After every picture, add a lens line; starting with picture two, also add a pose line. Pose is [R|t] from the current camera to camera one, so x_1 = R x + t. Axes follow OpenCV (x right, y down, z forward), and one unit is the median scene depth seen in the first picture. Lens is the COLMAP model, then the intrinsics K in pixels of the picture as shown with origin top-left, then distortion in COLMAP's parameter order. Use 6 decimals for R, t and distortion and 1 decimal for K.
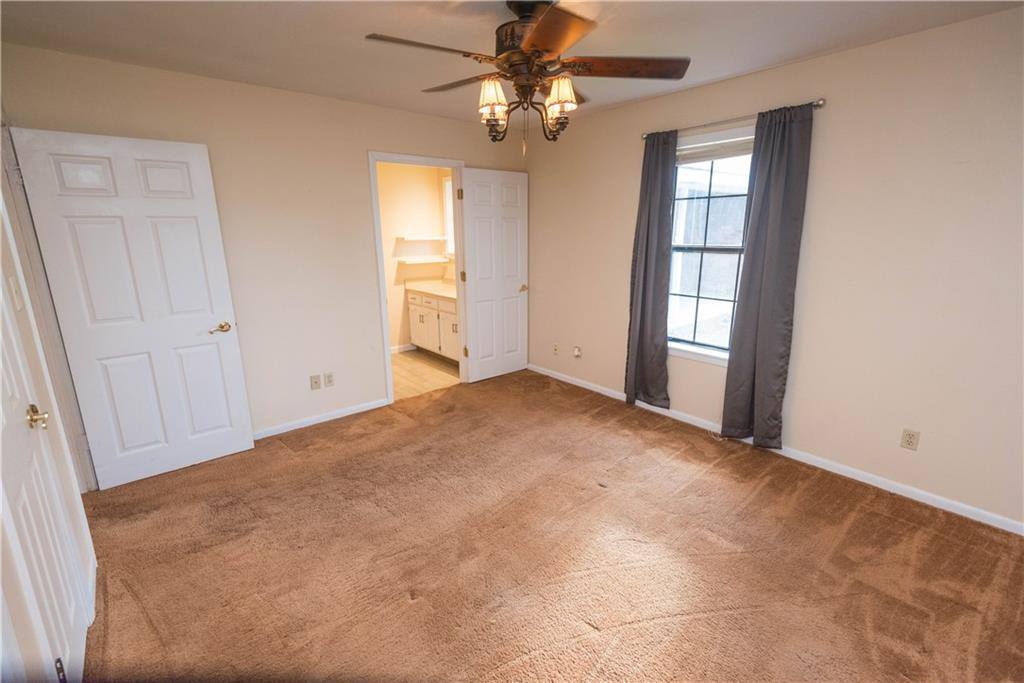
lens RADIAL K [[467.5, 0, 512.8], [0, 467.5, 340.7], [0, 0, 1]] dist [-0.022070, -0.009006]
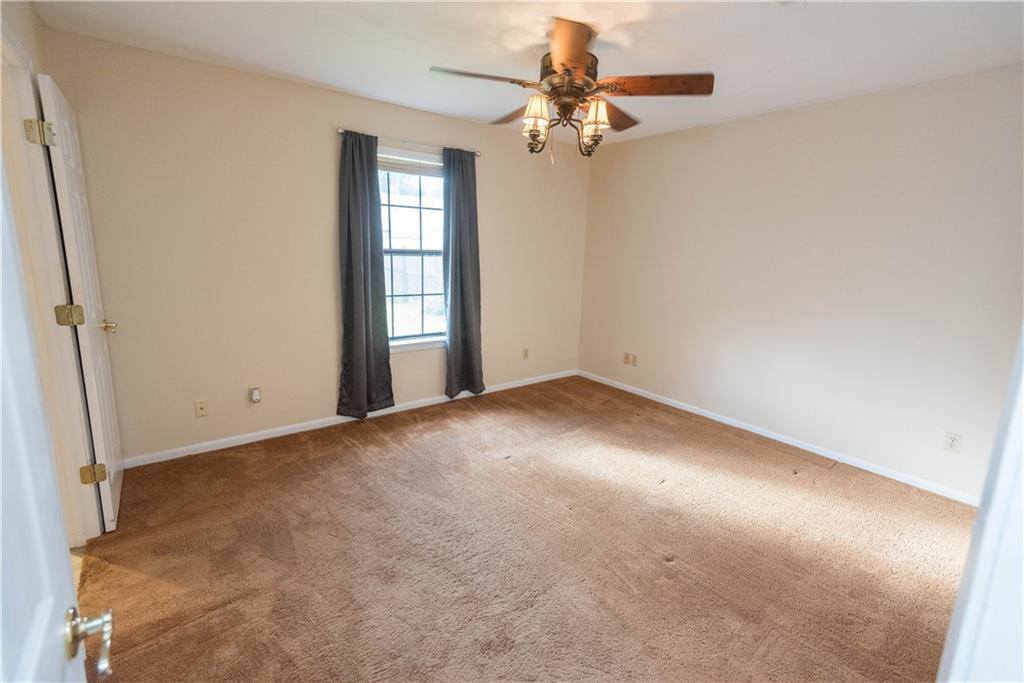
lens RADIAL K [[467.5, 0, 512.7], [0, 467.5, 343.7], [0, 0, 1]] dist [-0.022070, -0.009006]
pose [[-0.008882, -0.192273, 0.981301, -0.743856], [0.203833, 0.960388, 0.190020, -0.145772], [-0.978965, 0.201709, 0.030662, 0.755951]]
